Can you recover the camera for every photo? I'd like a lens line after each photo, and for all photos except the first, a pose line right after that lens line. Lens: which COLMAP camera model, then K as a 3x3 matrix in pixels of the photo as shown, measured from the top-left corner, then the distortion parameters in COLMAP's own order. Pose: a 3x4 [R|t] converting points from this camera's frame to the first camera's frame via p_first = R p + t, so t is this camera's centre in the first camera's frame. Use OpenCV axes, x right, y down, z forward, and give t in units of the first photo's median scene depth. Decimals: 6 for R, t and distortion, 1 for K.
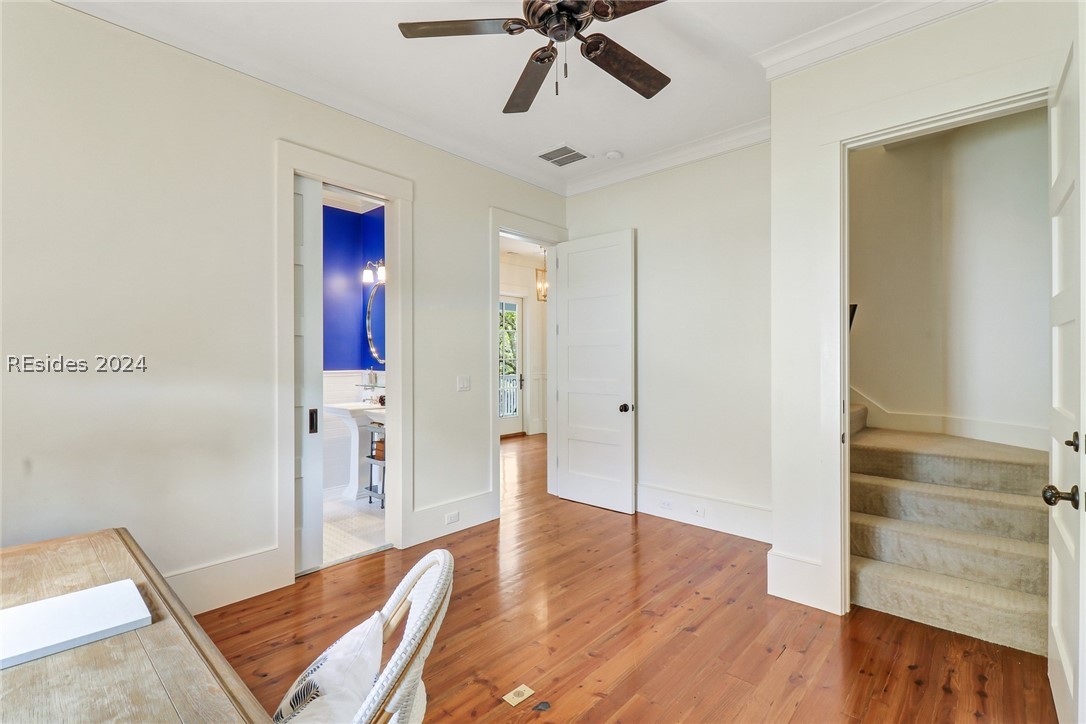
lens RADIAL K [[499.5, 0, 543.1], [0, 499.5, 361.1], [0, 0, 1]] dist [-0.002196, -0.000165]
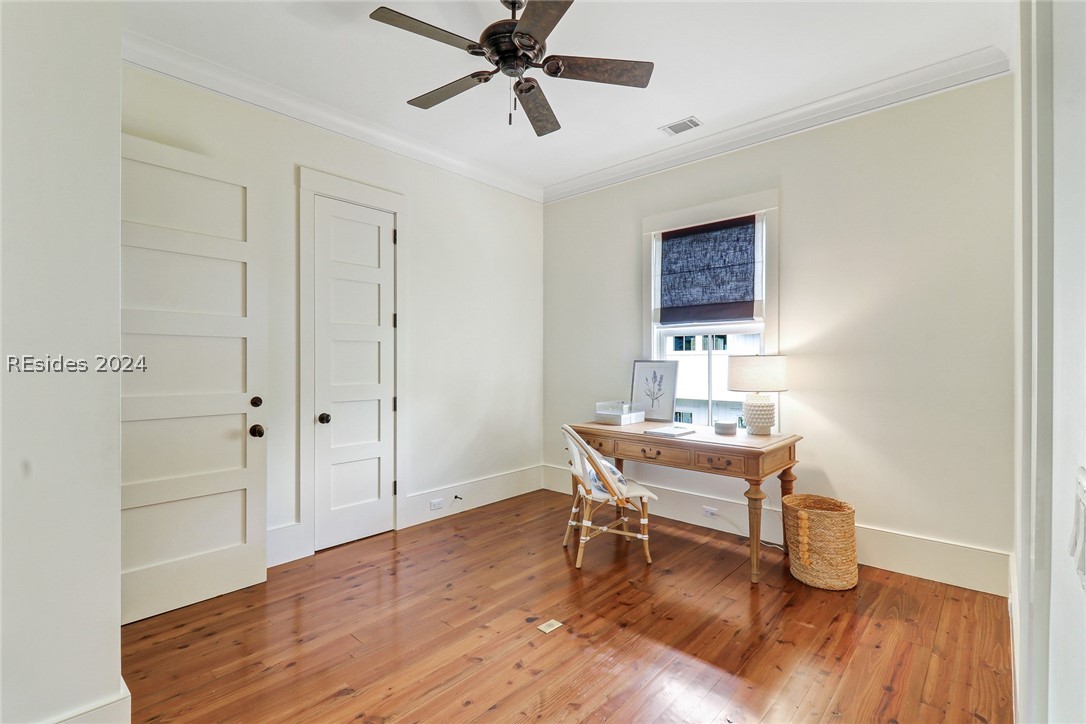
lens RADIAL K [[499.5, 0, 542.4], [0, 499.5, 360.8], [0, 0, 1]] dist [-0.002196, -0.000165]
pose [[-0.999984, 0.003970, 0.003939, -0.034947], [0.003974, 0.999992, 0.001089, 0.004666], [-0.003934, 0.001105, -0.999992, 2.140271]]
